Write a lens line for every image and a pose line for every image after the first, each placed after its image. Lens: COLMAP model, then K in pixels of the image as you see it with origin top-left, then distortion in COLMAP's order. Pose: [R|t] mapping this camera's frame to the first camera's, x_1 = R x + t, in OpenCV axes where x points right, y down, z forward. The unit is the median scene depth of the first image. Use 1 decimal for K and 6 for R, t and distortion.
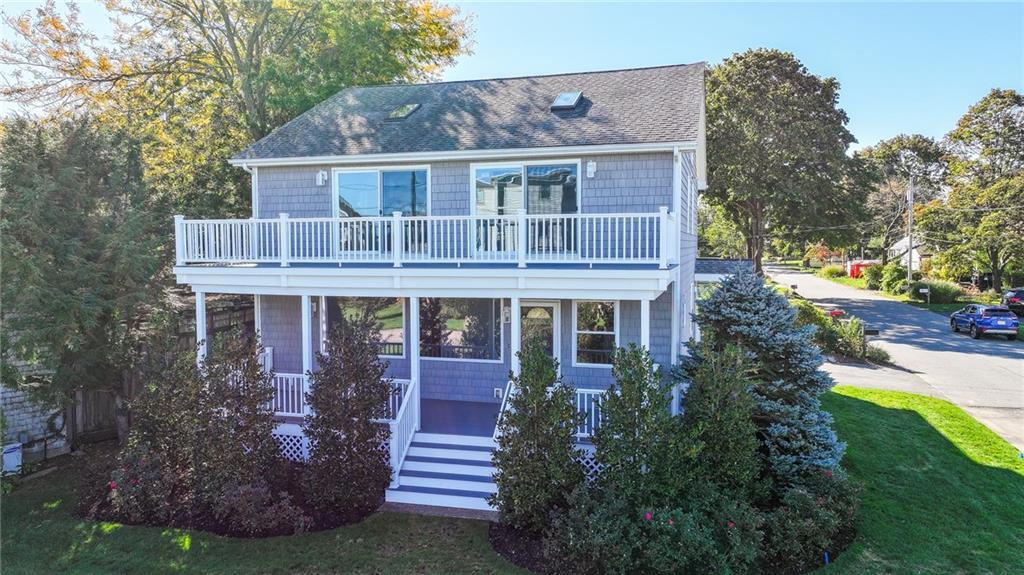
lens RADIAL K [[722.9, 0, 510.5], [0, 722.9, 287.2], [0, 0, 1]] dist [0.006084, 0.005935]
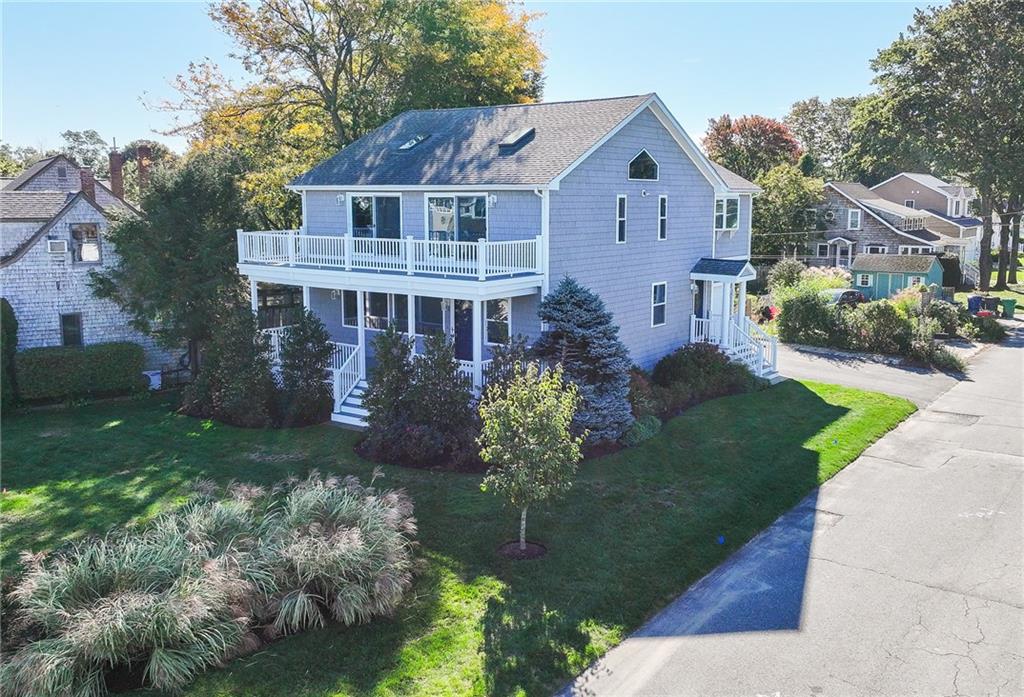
lens RADIAL K [[930.9, 0, 537.1], [0, 930.9, 346.1], [0, 0, 1]] dist [0.005751, 0.001869]
pose [[0.937553, 0.062834, -0.342121, 0.803875], [-0.027925, 0.993971, 0.106026, -0.080062], [0.346721, -0.089851, 0.933655, -0.626558]]
